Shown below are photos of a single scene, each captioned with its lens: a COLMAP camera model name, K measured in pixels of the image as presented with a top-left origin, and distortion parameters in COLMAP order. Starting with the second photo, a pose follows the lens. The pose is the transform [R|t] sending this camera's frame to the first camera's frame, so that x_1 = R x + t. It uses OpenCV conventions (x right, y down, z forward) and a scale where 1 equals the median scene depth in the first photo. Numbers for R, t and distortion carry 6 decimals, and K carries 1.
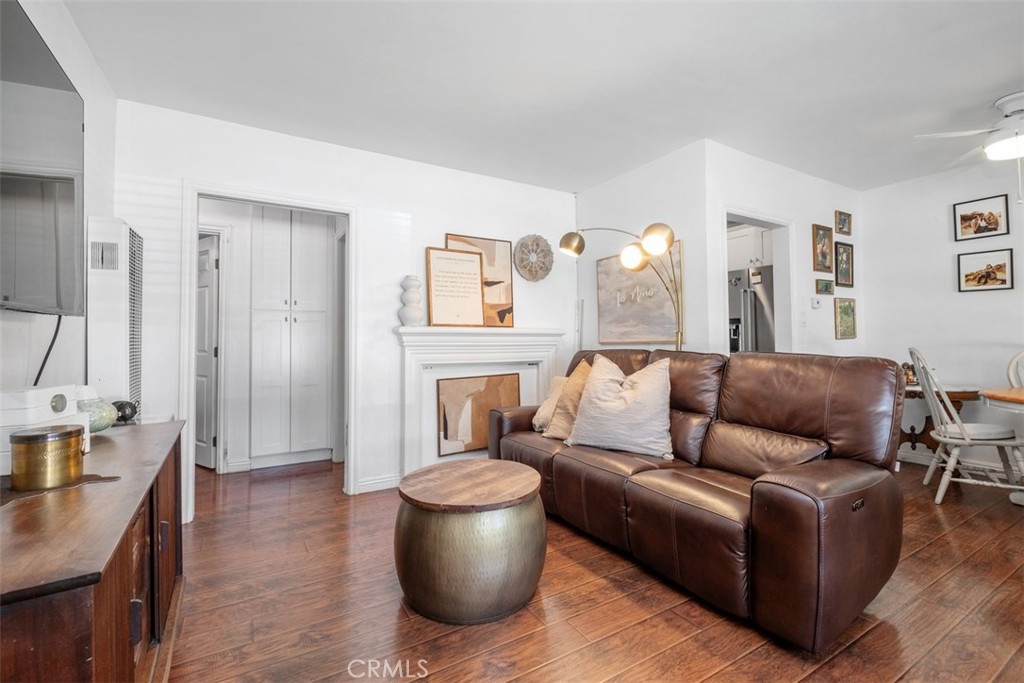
lens RADIAL K [[443.5, 0, 516.1], [0, 443.5, 324.5], [0, 0, 1]] dist [0.002435, -0.003464]
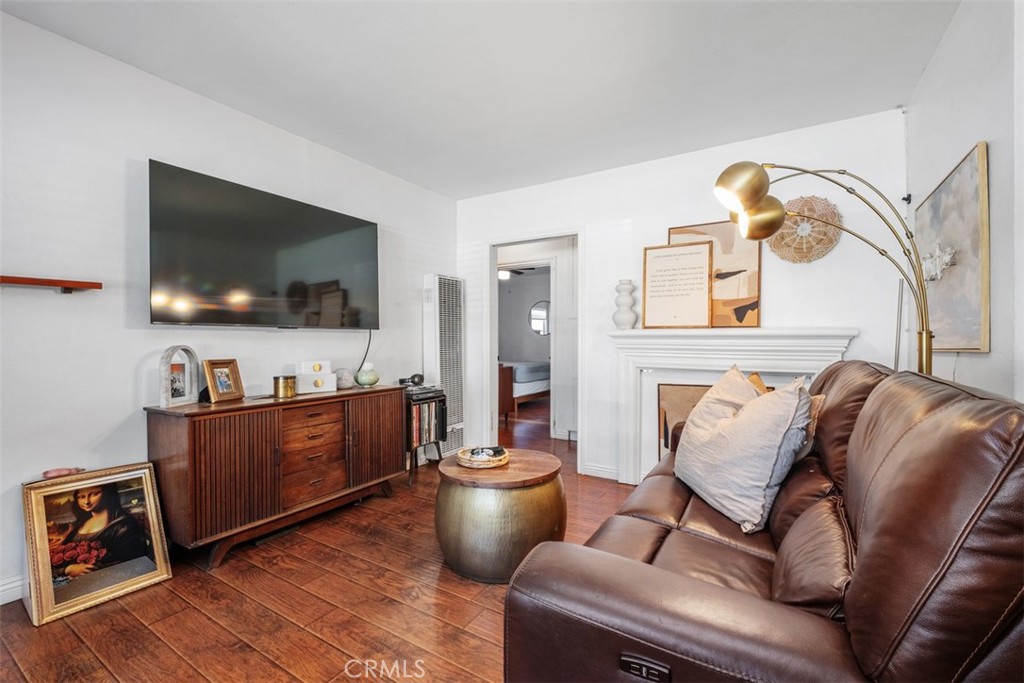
lens RADIAL K [[443.5, 0, 519.2], [0, 443.5, 336.7], [0, 0, 1]] dist [0.002435, -0.003464]
pose [[0.458077, -0.004415, -0.888901, 0.511861], [0.024262, 0.999677, 0.007538, 0.006835], [0.888581, -0.025019, 0.458036, 0.283259]]
